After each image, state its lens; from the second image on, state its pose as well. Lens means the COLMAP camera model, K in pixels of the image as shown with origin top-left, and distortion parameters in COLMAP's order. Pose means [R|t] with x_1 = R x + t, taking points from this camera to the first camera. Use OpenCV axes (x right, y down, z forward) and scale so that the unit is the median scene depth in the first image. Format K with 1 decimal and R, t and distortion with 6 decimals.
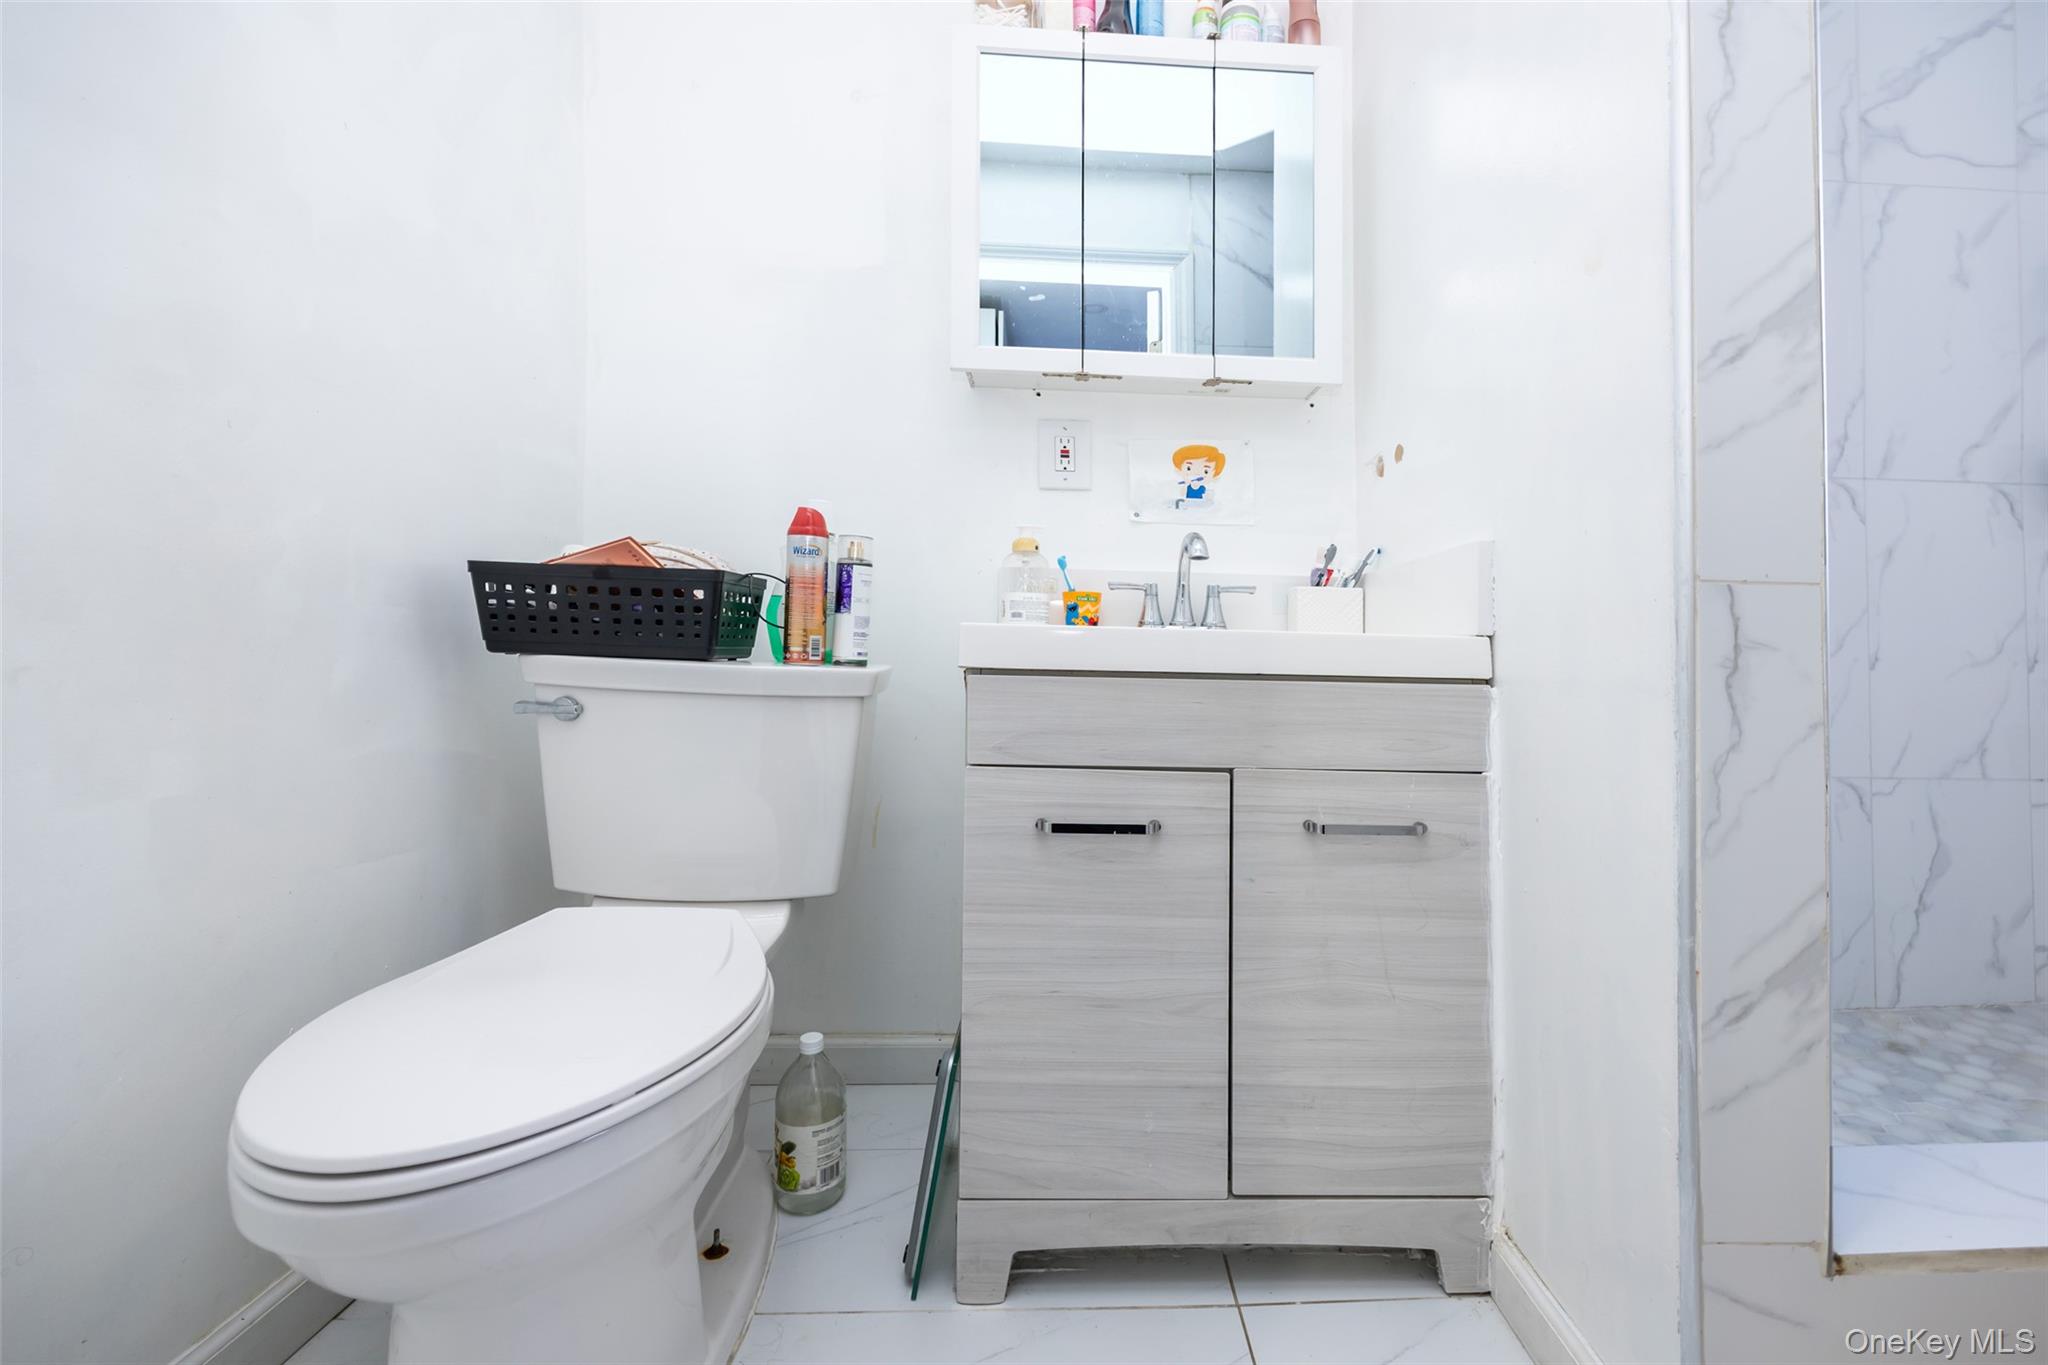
lens RADIAL K [[808.6, 0, 1024.0], [0, 808.6, 663.6], [0, 0, 1]] dist [-0.001473, 0.000114]
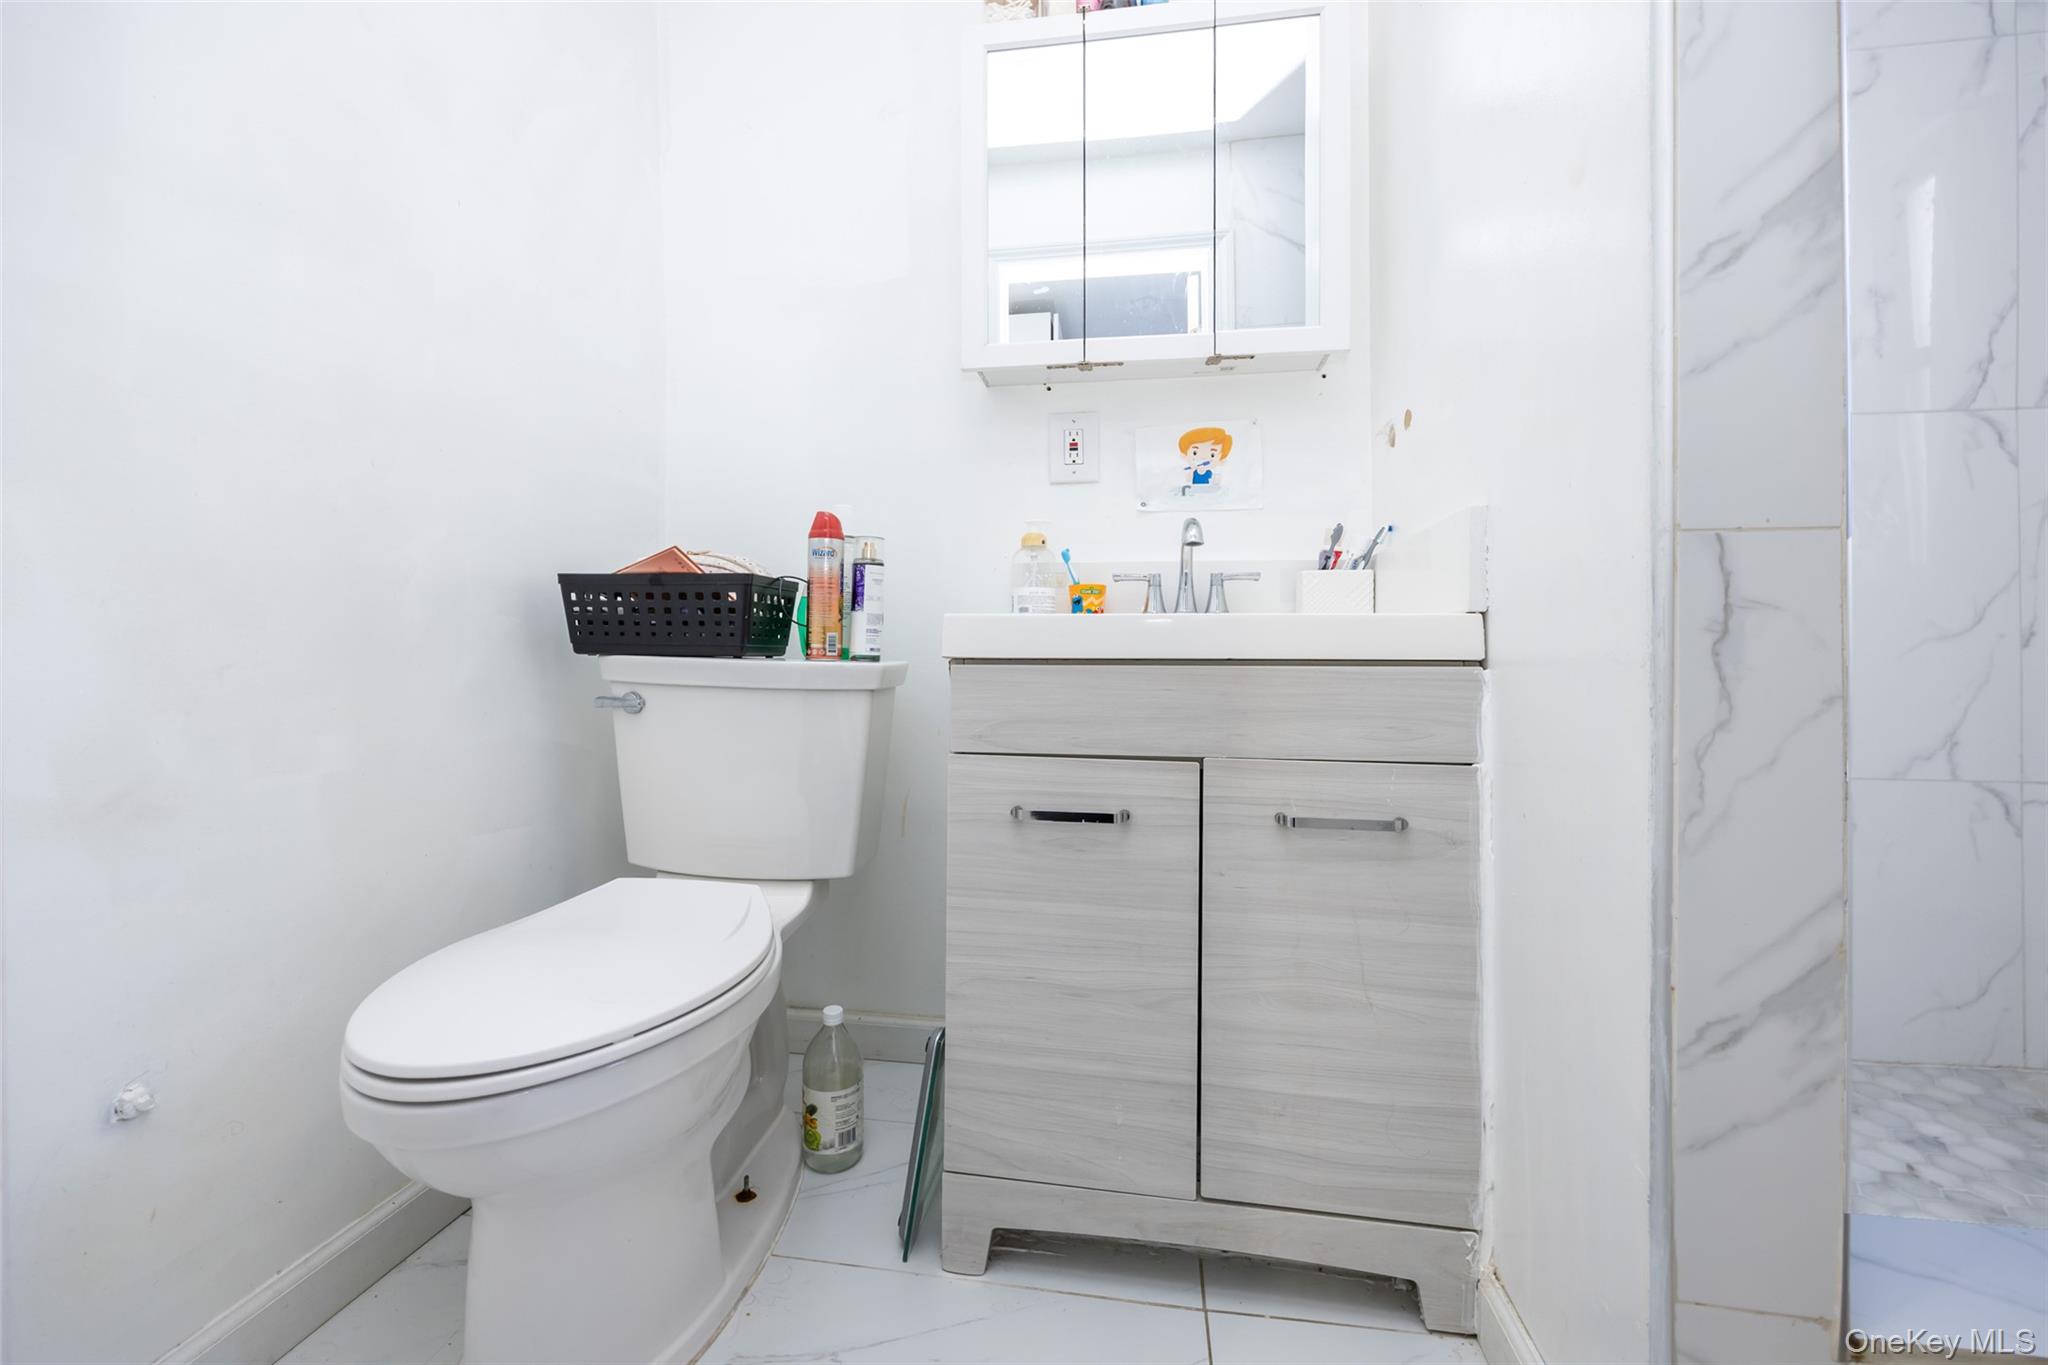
lens RADIAL K [[801.6, 0, 1019.8], [0, 801.6, 696.5], [0, 0, 1]] dist [-0.000729, -0.000386]
pose [[0.979689, -0.000266, -0.200525, 0.234478], [0.003234, 0.999890, 0.014471, 0.041861], [0.200499, -0.014826, 0.979582, 0.023306]]
